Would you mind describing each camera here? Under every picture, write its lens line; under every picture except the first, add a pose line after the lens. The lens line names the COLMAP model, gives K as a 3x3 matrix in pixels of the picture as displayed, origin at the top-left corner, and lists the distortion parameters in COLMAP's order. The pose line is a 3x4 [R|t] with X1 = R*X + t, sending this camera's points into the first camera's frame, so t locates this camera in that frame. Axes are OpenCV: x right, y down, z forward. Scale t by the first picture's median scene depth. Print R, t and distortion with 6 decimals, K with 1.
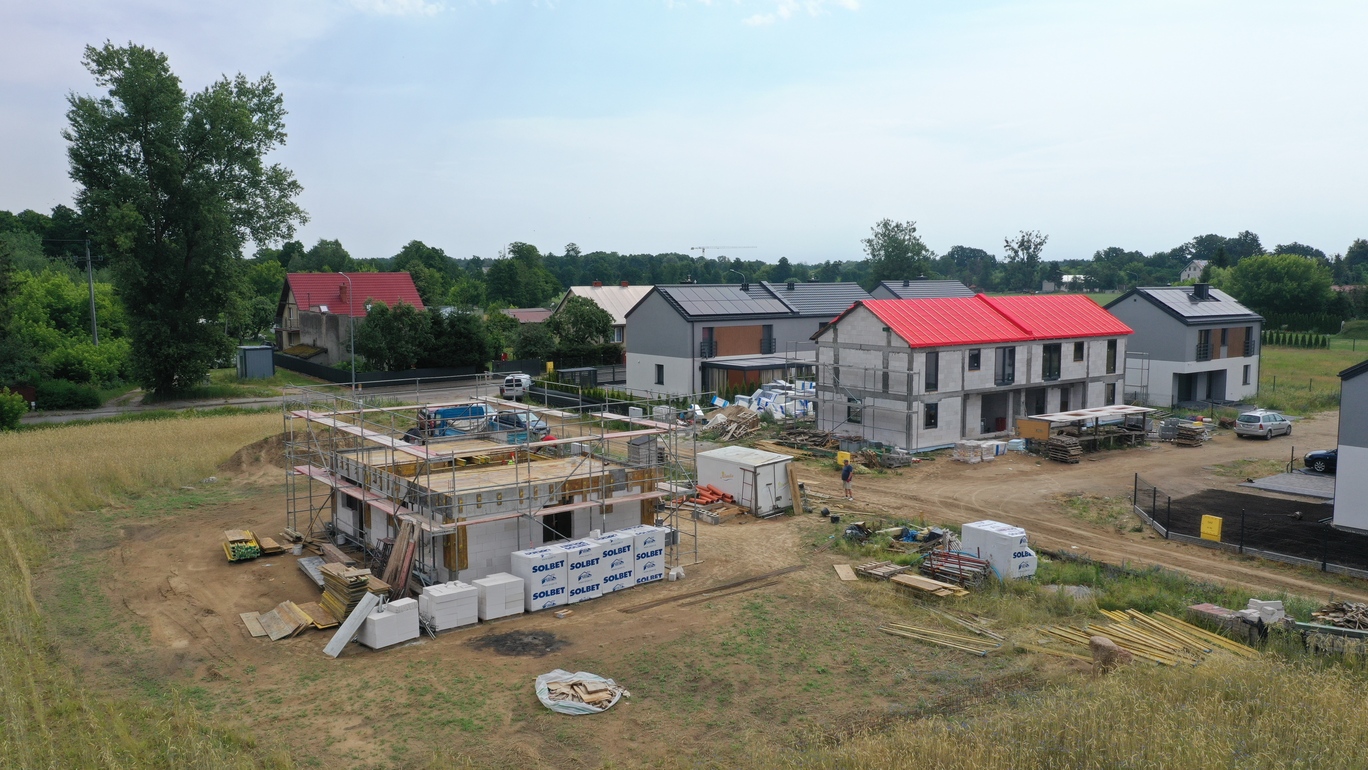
lens RADIAL K [[1078.5, 0, 684.0], [0, 1078.5, 385.0], [0, 0, 1]] dist [-0.002290, 0.003481]
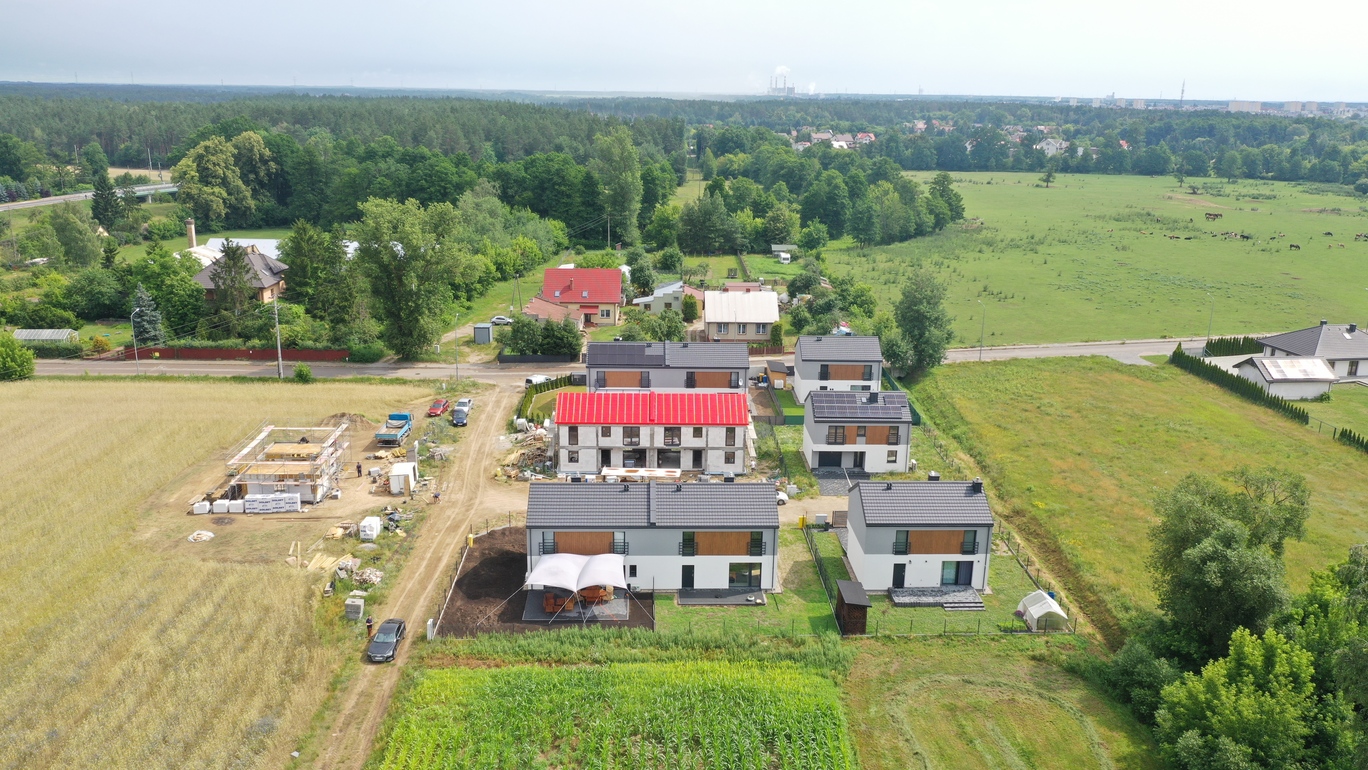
lens RADIAL K [[1078.5, 0, 684.0], [0, 1078.5, 385.0], [0, 0, 1]] dist [-0.002290, 0.003481]
pose [[0.819078, 0.166812, -0.548895, 1.488650], [-0.078161, 0.980319, 0.181291, -0.486190], [0.568333, -0.105589, 0.815995, -0.513290]]
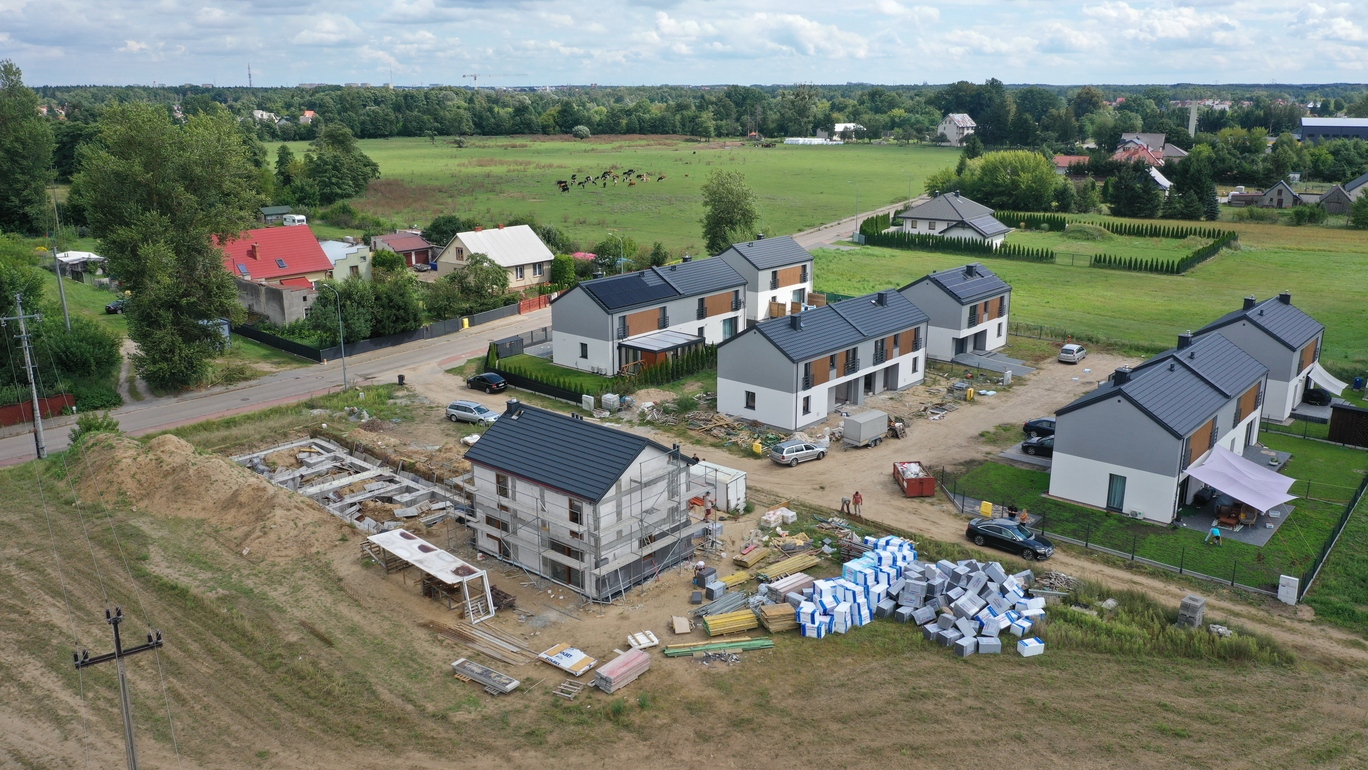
lens RADIAL K [[1078.5, 0, 684.0], [0, 1078.5, 385.0], [0, 0, 1]] dist [-0.002290, 0.003481]
pose [[0.977764, -0.055872, 0.202130, -0.229871], [0.021883, 0.985777, 0.166627, -0.248023], [-0.208565, -0.158499, 0.965080, -0.384269]]
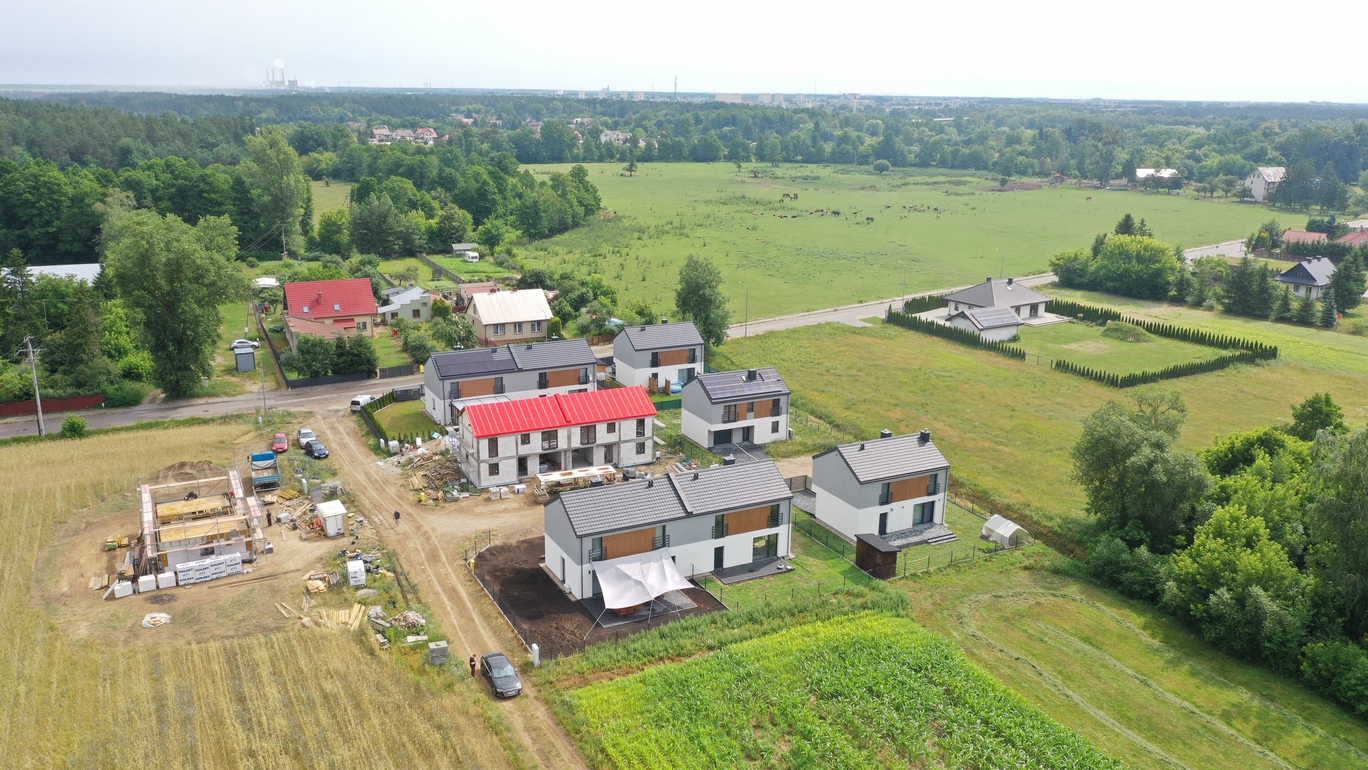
lens RADIAL K [[1078.5, 0, 684.0], [0, 1078.5, 385.0], [0, 0, 1]] dist [-0.002290, 0.003481]
pose [[0.985311, 0.061758, -0.159210, 0.876085], [-0.035515, 0.986037, 0.162693, -0.455465], [0.167035, -0.154649, 0.973747, -0.828363]]
